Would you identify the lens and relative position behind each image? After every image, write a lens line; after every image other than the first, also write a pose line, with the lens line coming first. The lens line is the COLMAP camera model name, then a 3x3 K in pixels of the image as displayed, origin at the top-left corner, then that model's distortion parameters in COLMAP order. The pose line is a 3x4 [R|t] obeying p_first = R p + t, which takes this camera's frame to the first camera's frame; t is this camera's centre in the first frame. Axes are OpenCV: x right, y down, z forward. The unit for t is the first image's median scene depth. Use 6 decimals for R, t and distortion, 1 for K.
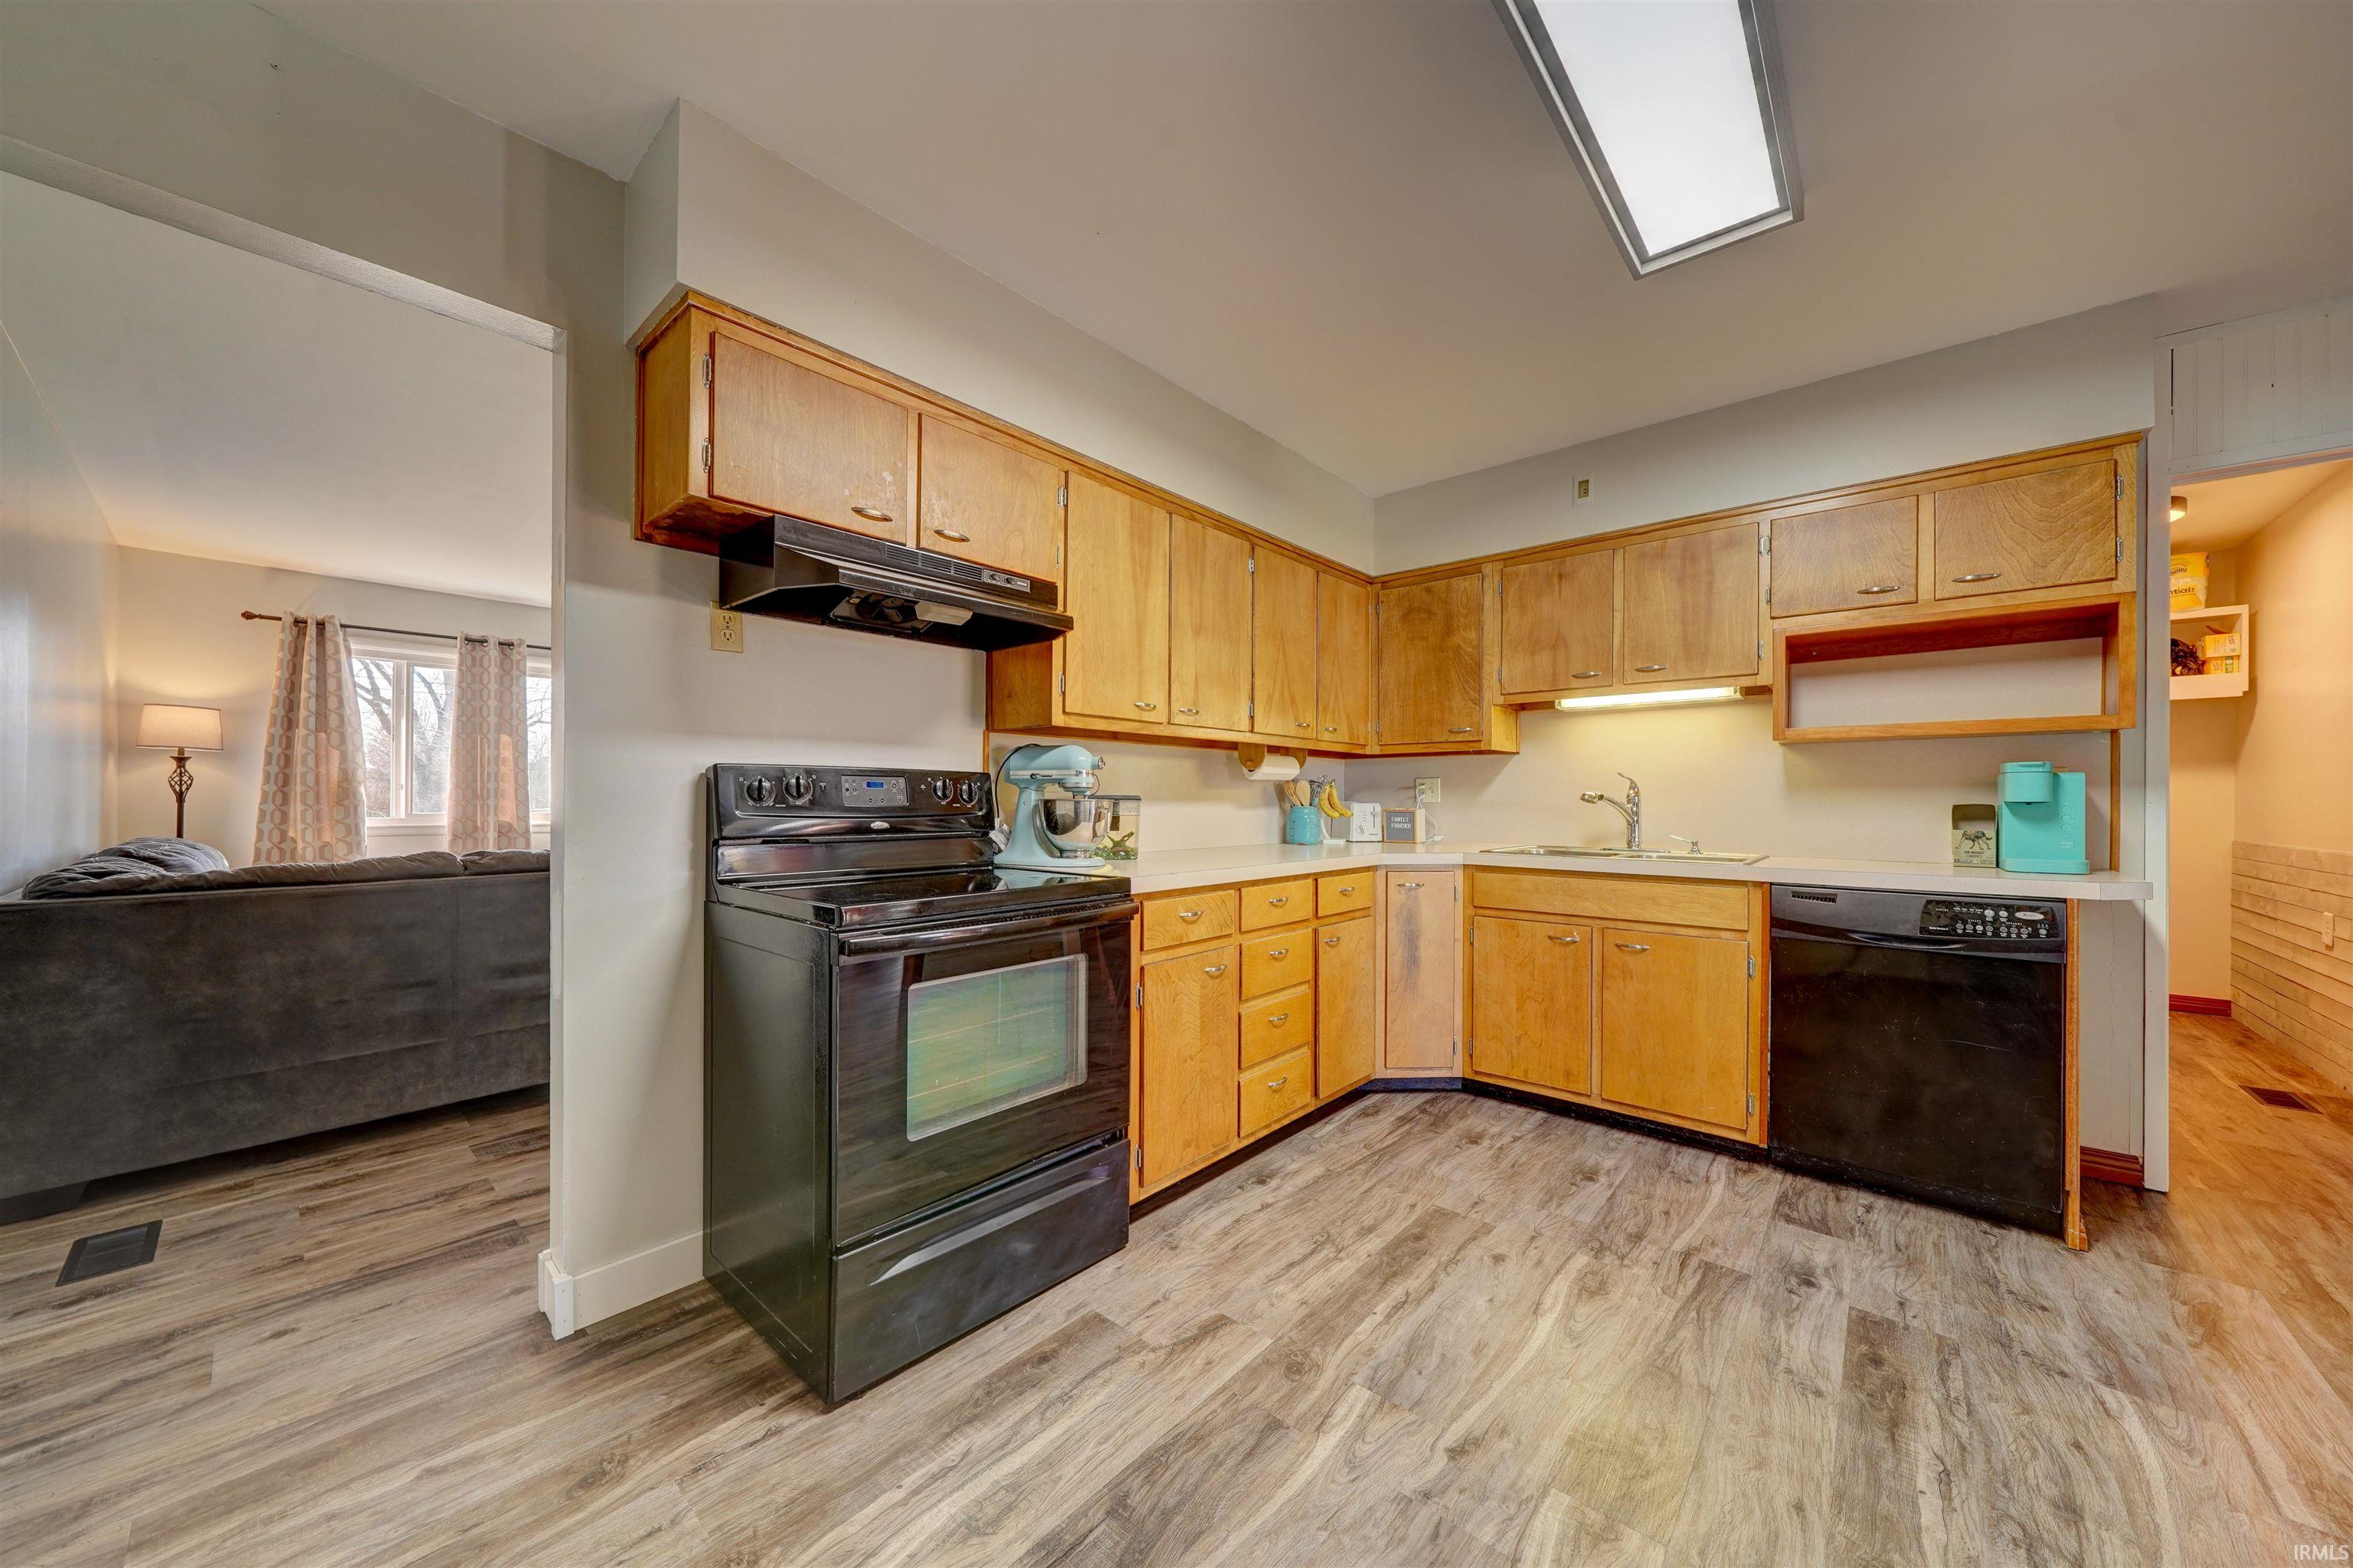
lens RADIAL K [[819.0, 0, 1170.6], [0, 819.0, 783.4], [0, 0, 1]] dist [-0.002966, -0.000200]
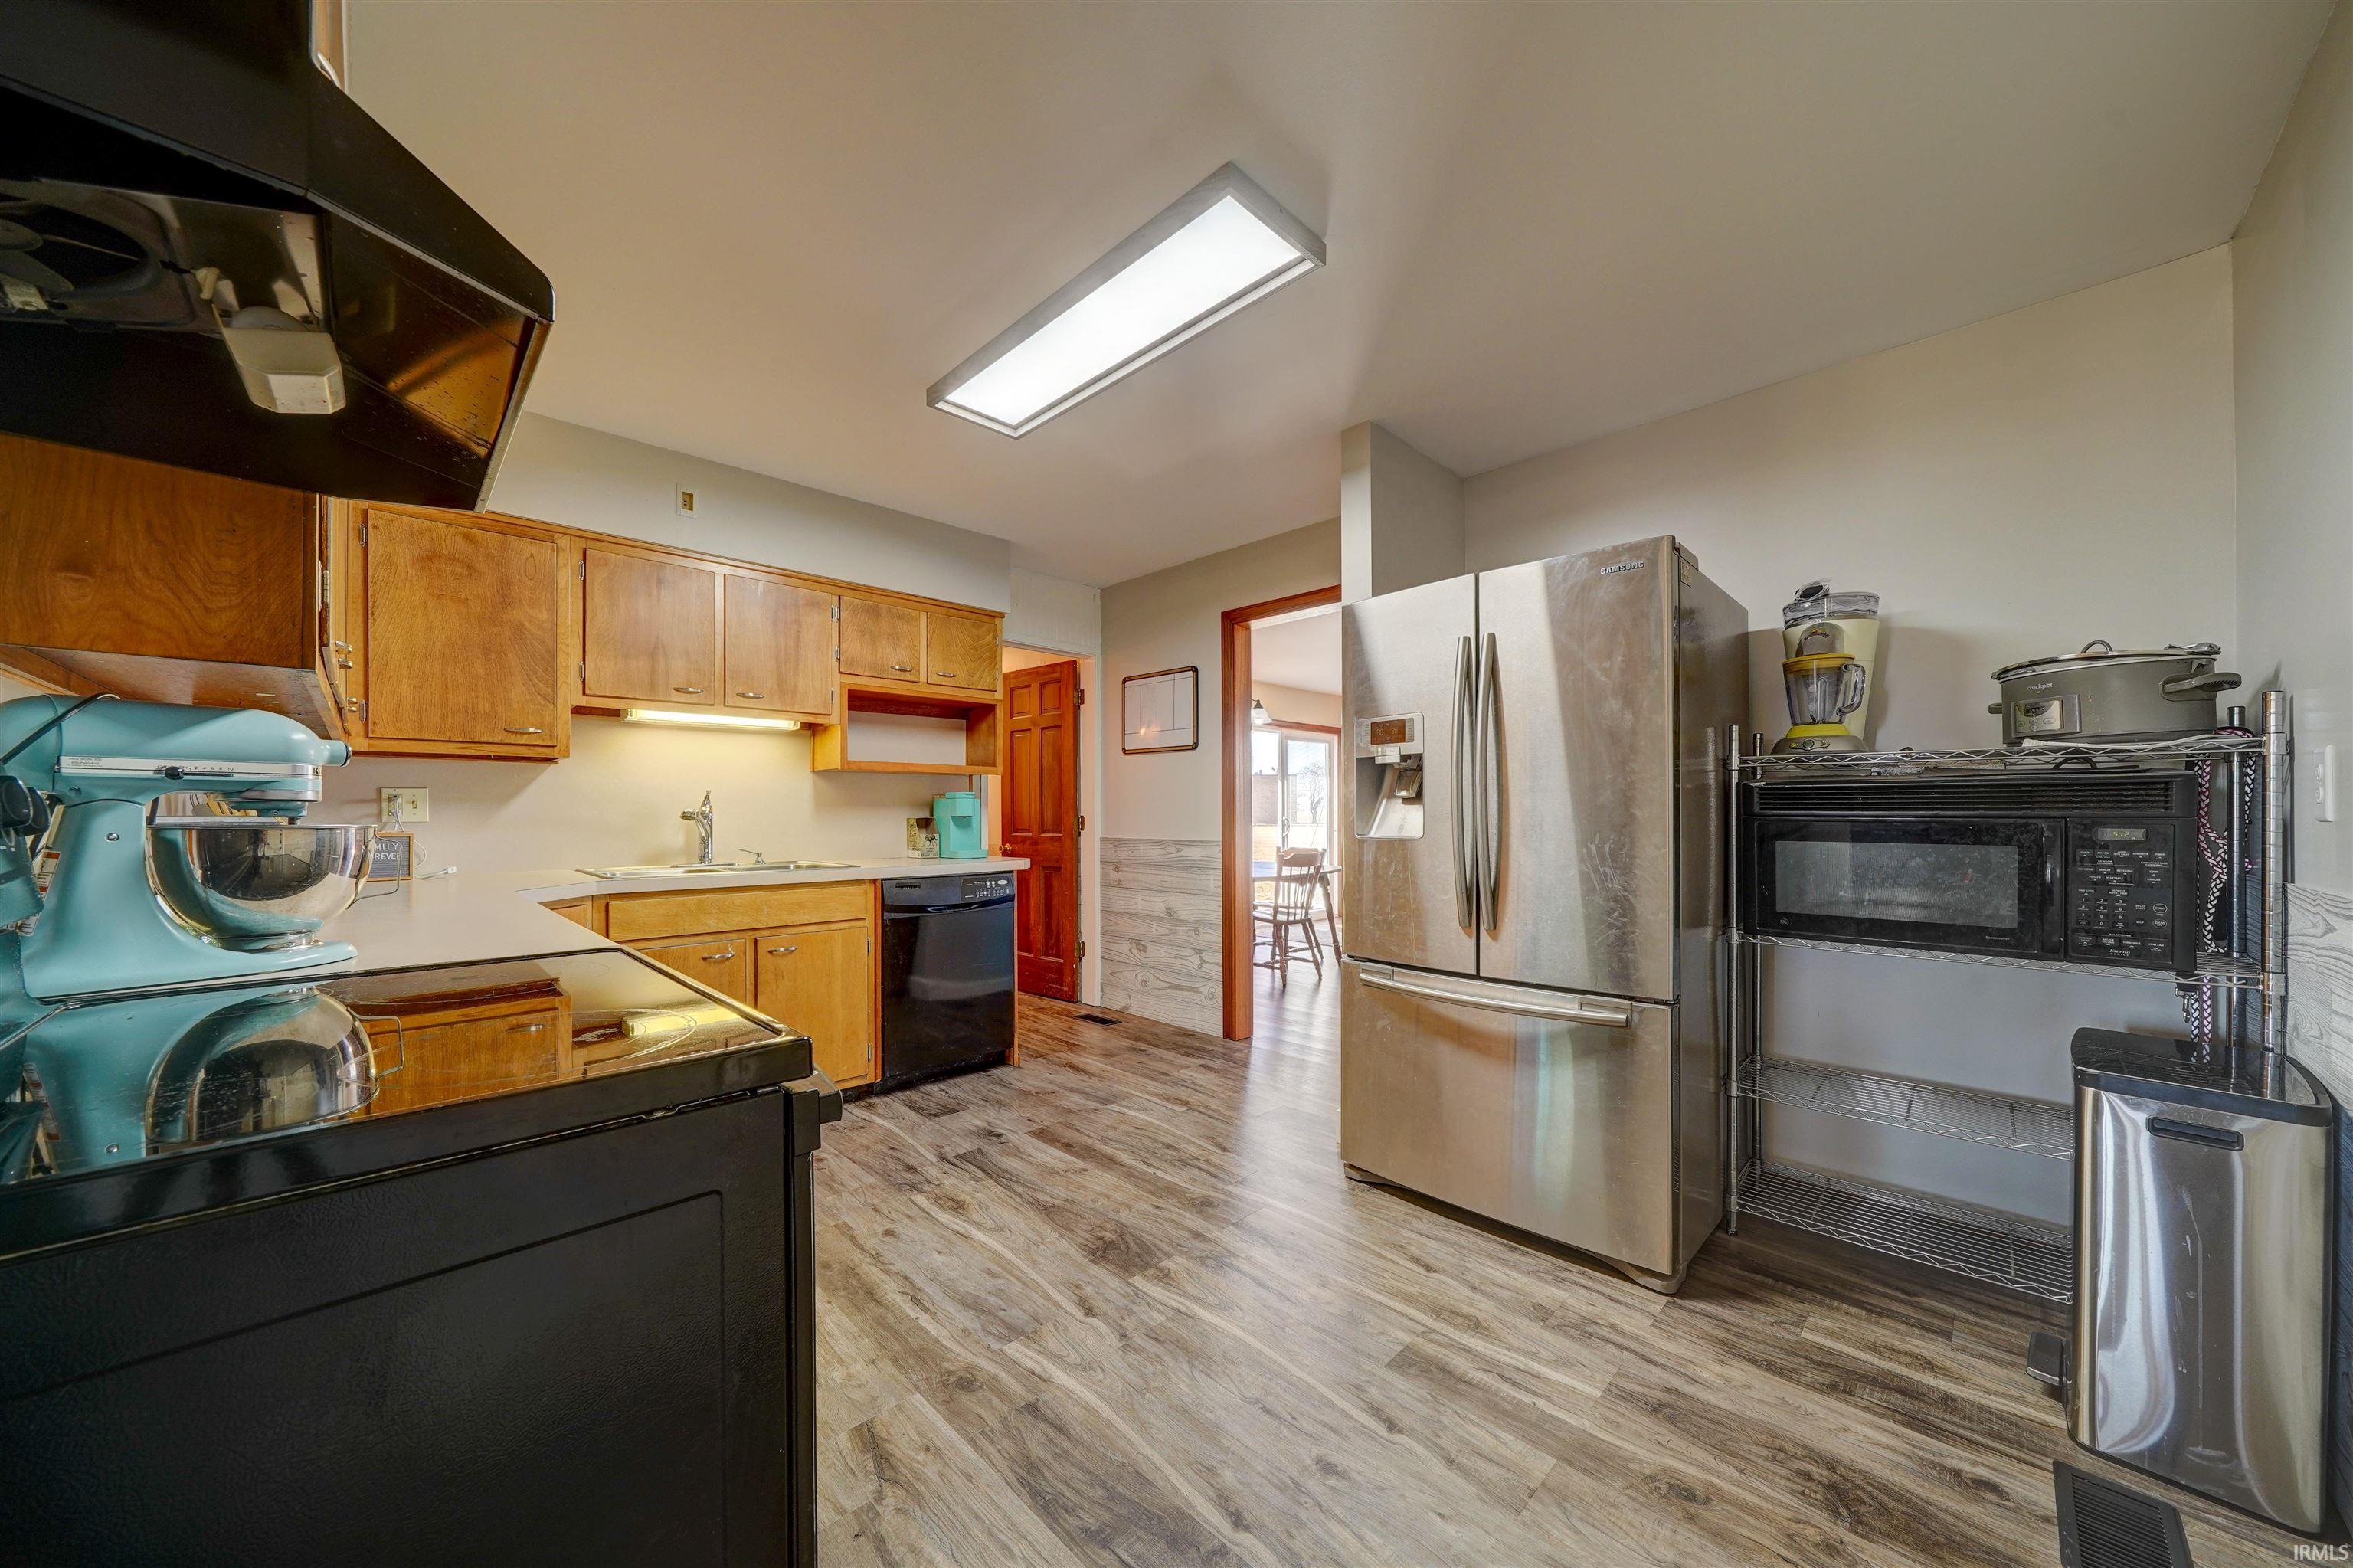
lens RADIAL K [[819.0, 0, 1170.6], [0, 819.0, 783.4], [0, 0, 1]] dist [-0.002966, -0.000200]
pose [[0.070181, 0.031780, 0.997028, -0.565186], [-0.016316, 0.999395, -0.030707, 0.001426], [-0.997401, -0.014113, 0.070657, 0.451250]]
